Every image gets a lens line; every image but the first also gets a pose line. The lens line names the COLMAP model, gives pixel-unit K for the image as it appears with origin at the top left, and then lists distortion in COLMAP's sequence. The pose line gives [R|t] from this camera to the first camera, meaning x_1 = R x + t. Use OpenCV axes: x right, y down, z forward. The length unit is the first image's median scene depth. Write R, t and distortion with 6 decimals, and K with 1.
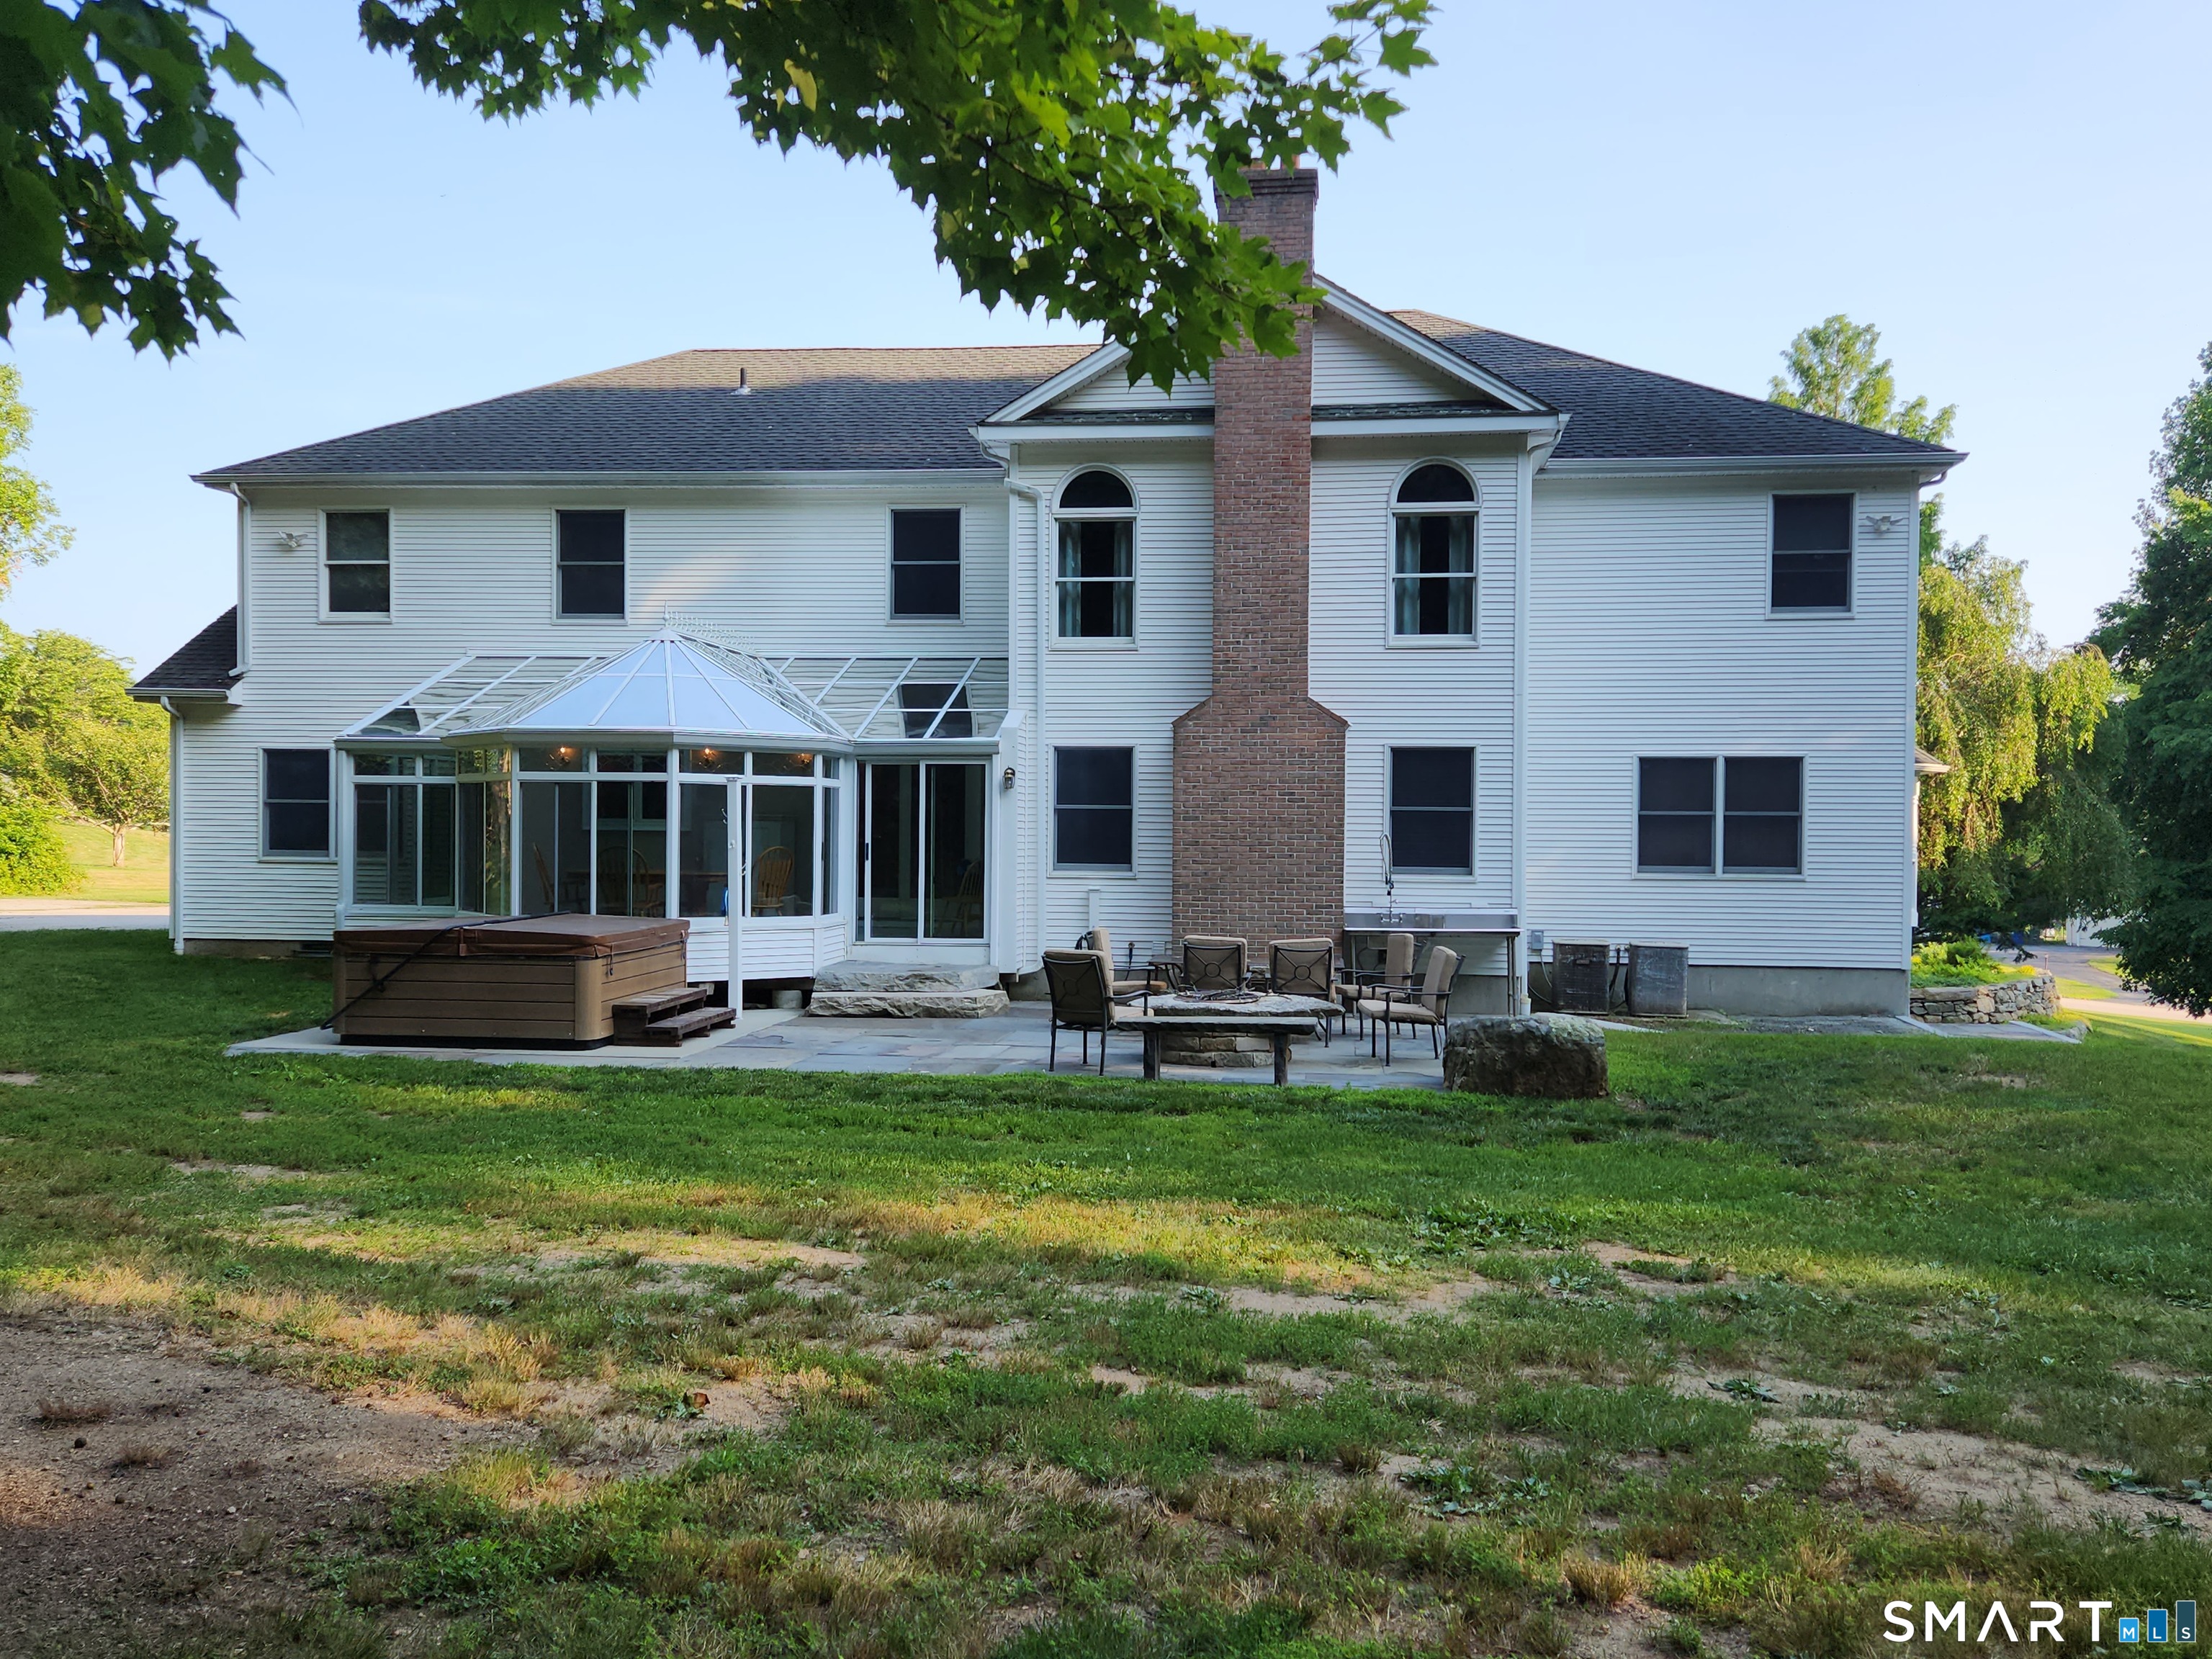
lens RADIAL K [[1596.8, 0, 1108.2], [0, 1596.8, 841.6], [0, 0, 1]] dist [0.002737, 0.000463]
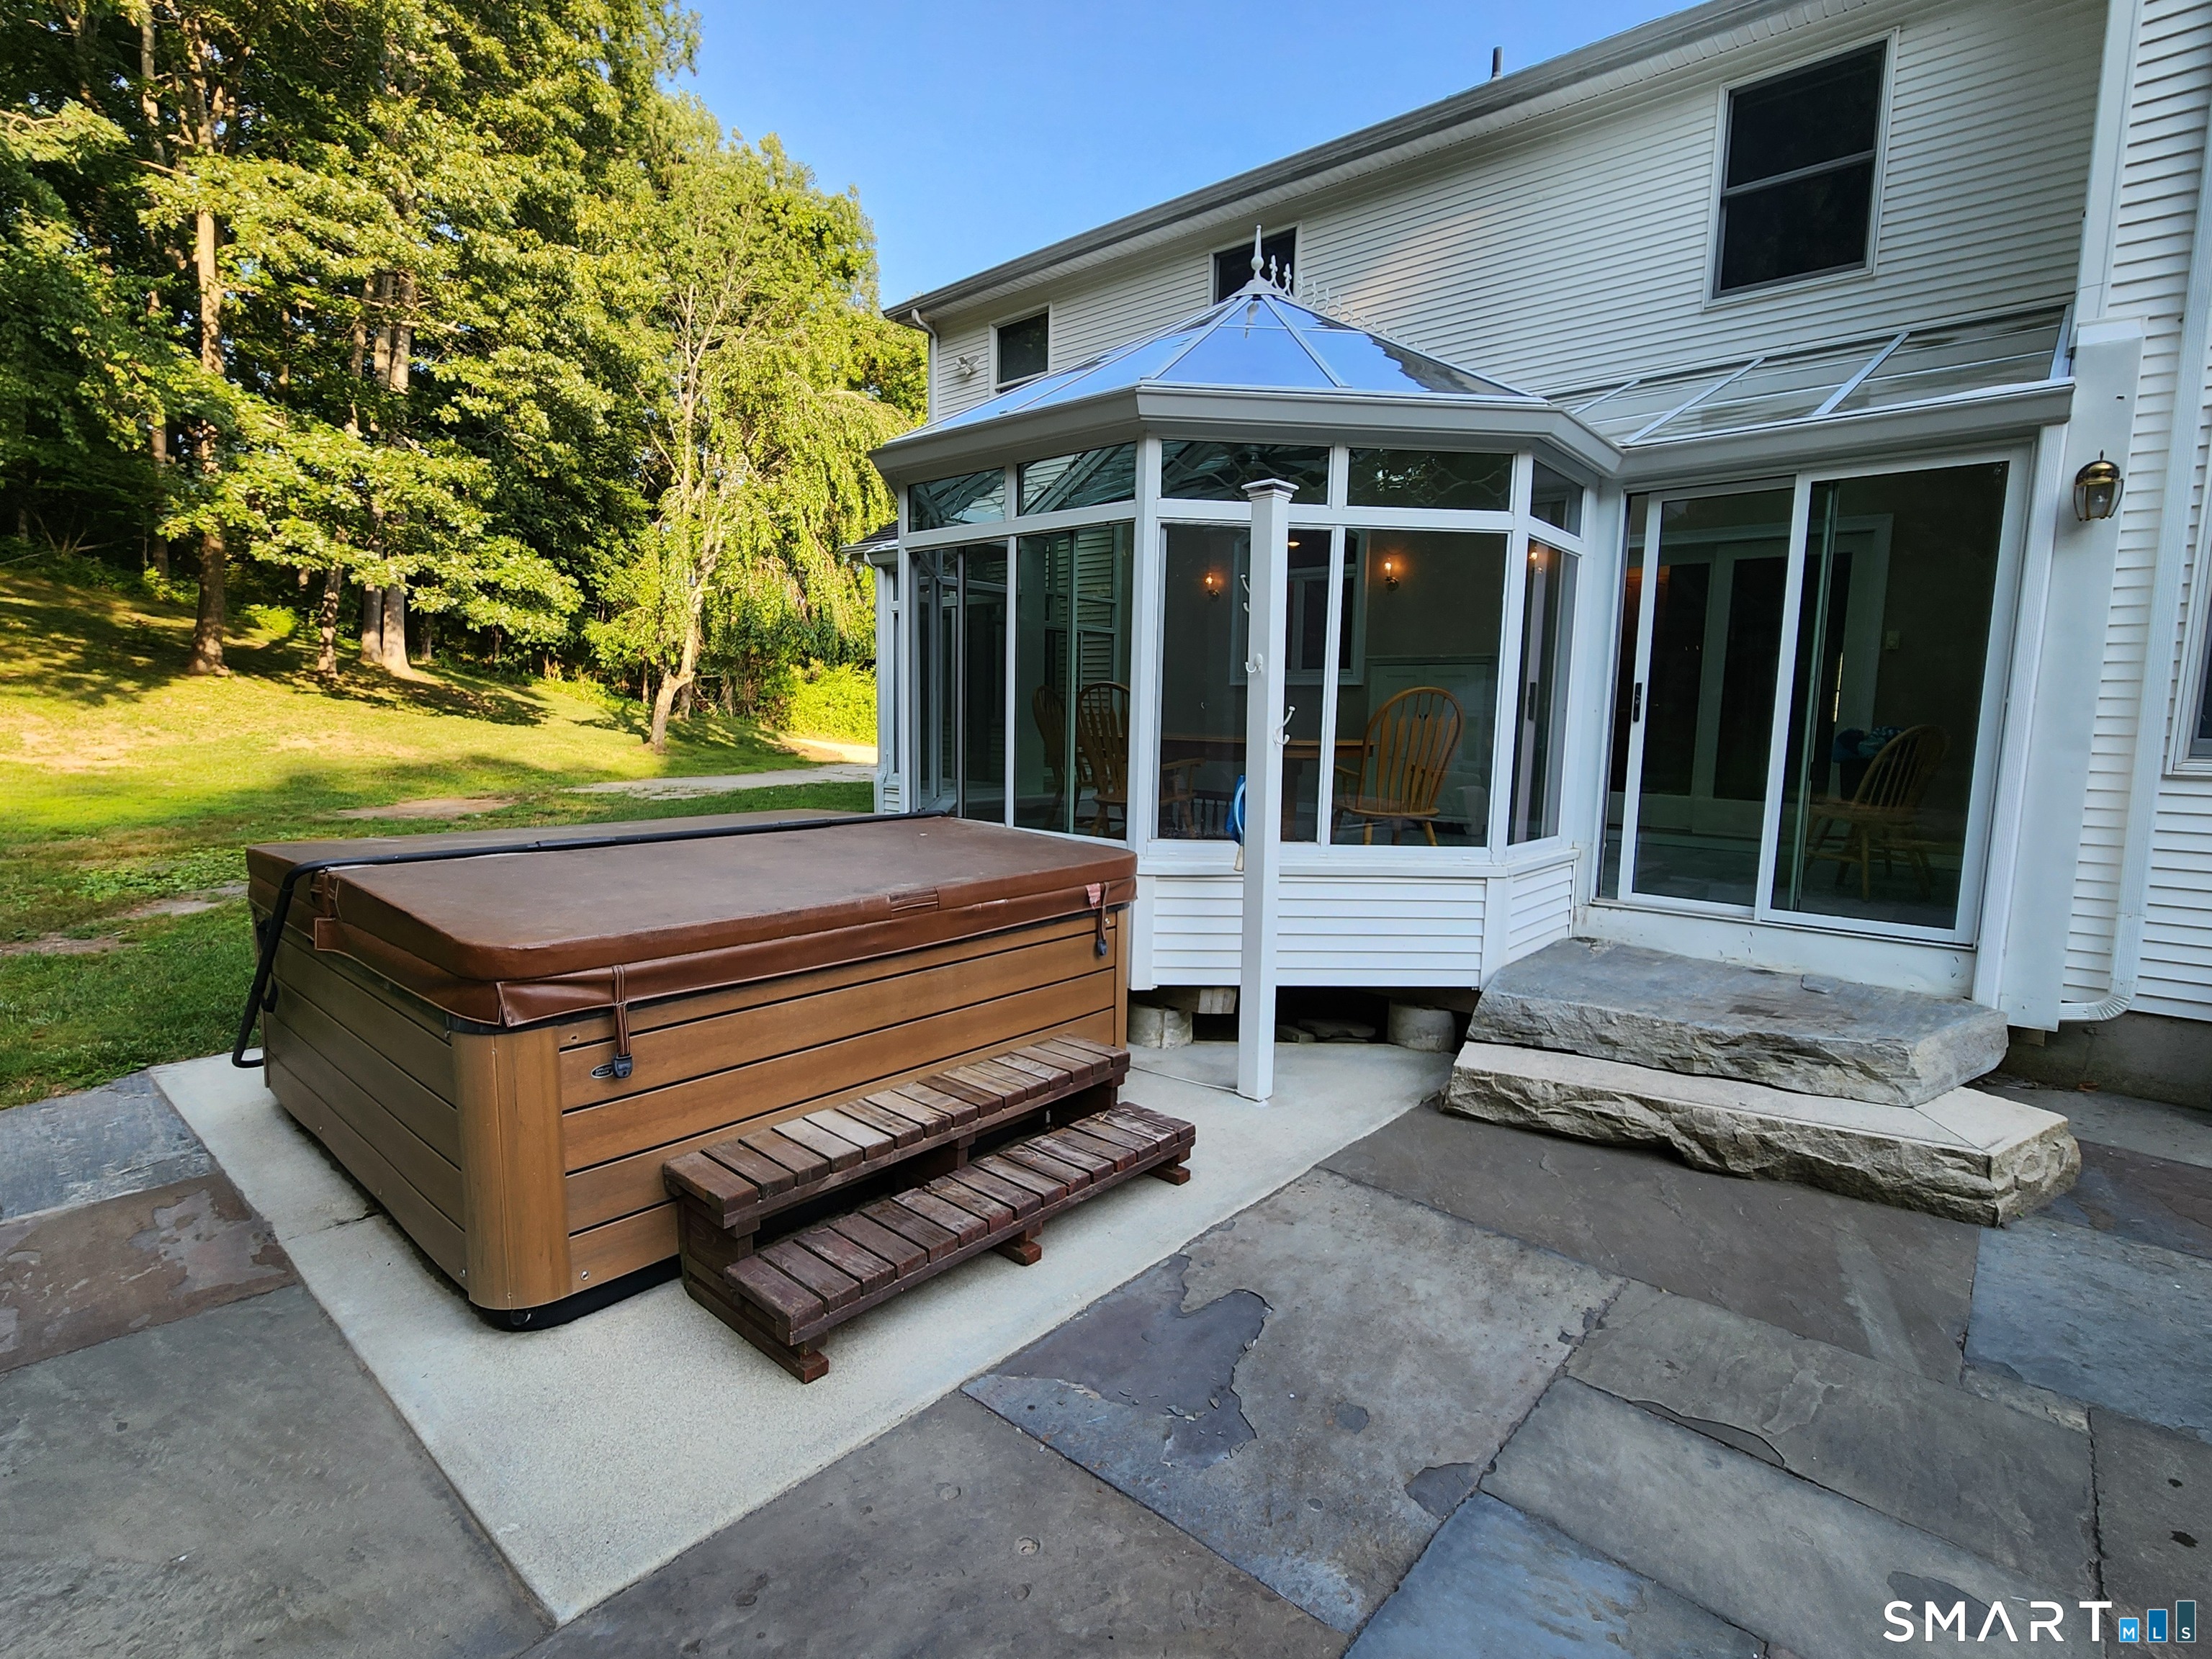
lens RADIAL K [[1056.1, 0, 1111.2], [0, 1056.1, 838.2], [0, 0, 1]] dist [-0.004866, 0.002533]
pose [[0.819461, 0.074766, -0.568237, -0.102033], [-0.015421, 0.993972, 0.108543, 0.014607], [0.572927, -0.080185, 0.815675, 0.677654]]
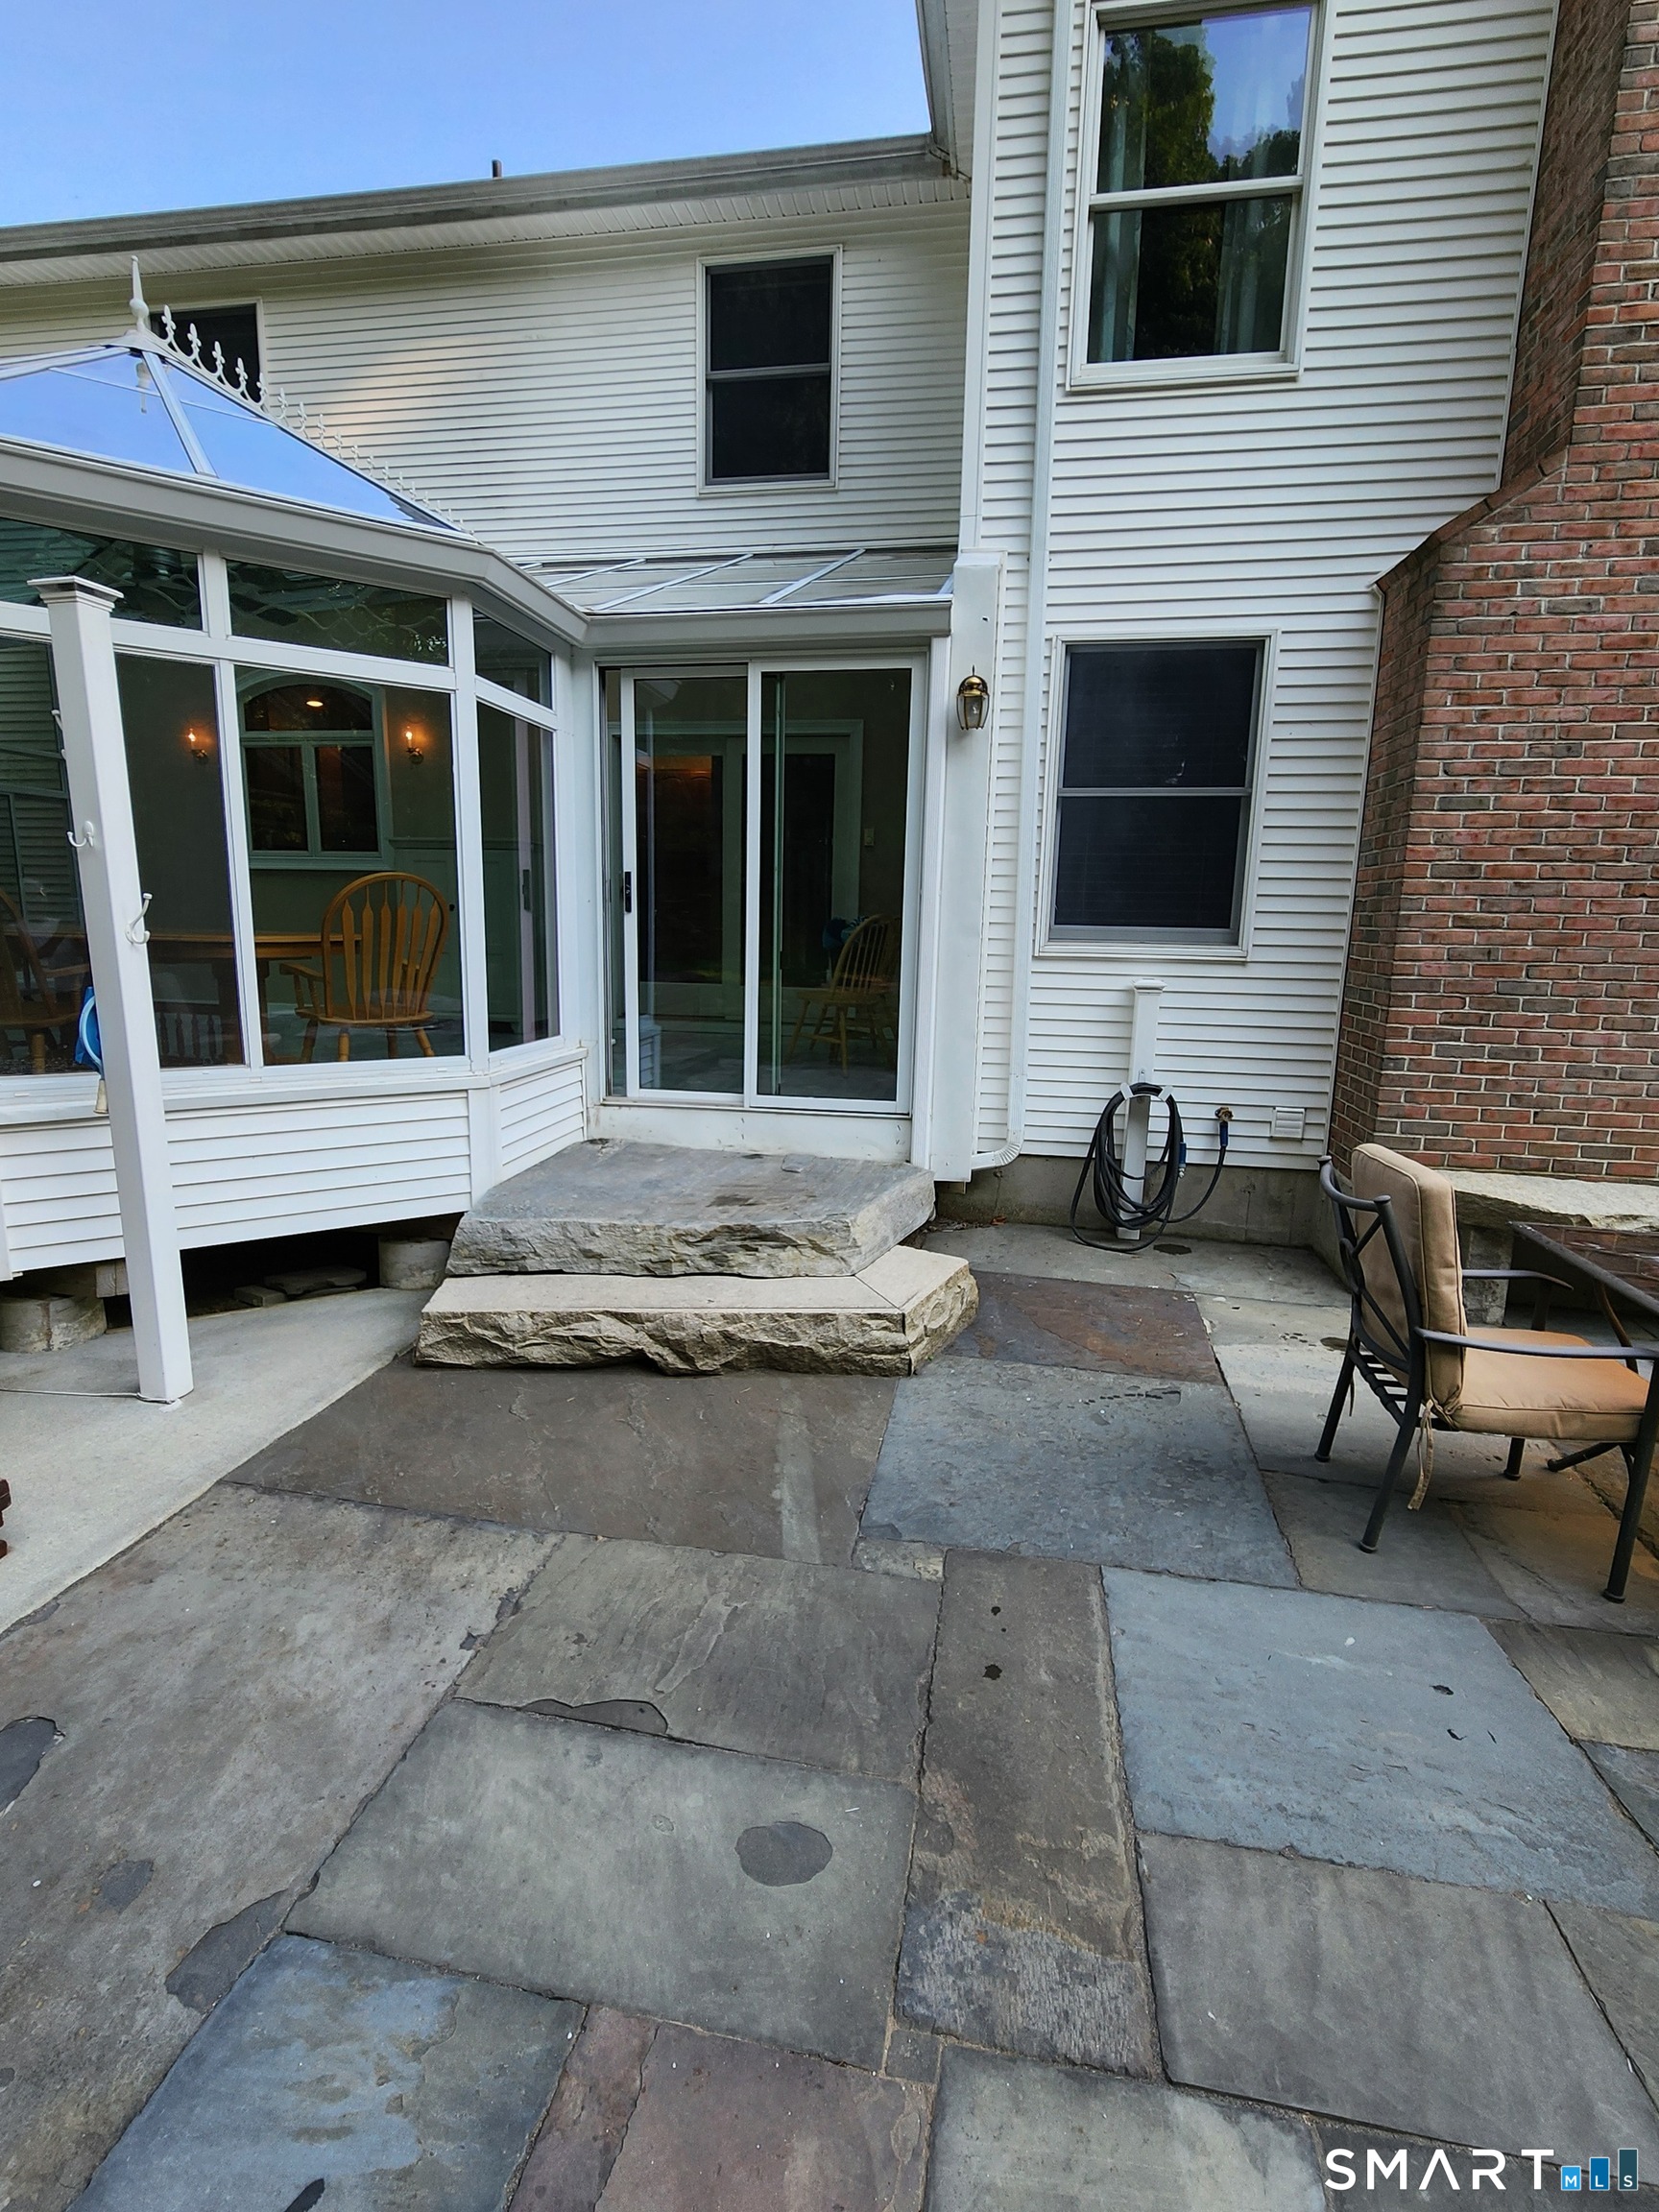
lens RADIAL K [[1056.1, 0, 815.5], [0, 1056.1, 1117.9], [0, 0, 1]] dist [-0.004866, 0.002533]
pose [[0.997040, 0.023369, -0.073242, -0.079079], [-0.009558, 0.982969, 0.183524, 0.013793], [0.076283, -0.182281, 0.980283, 0.719932]]
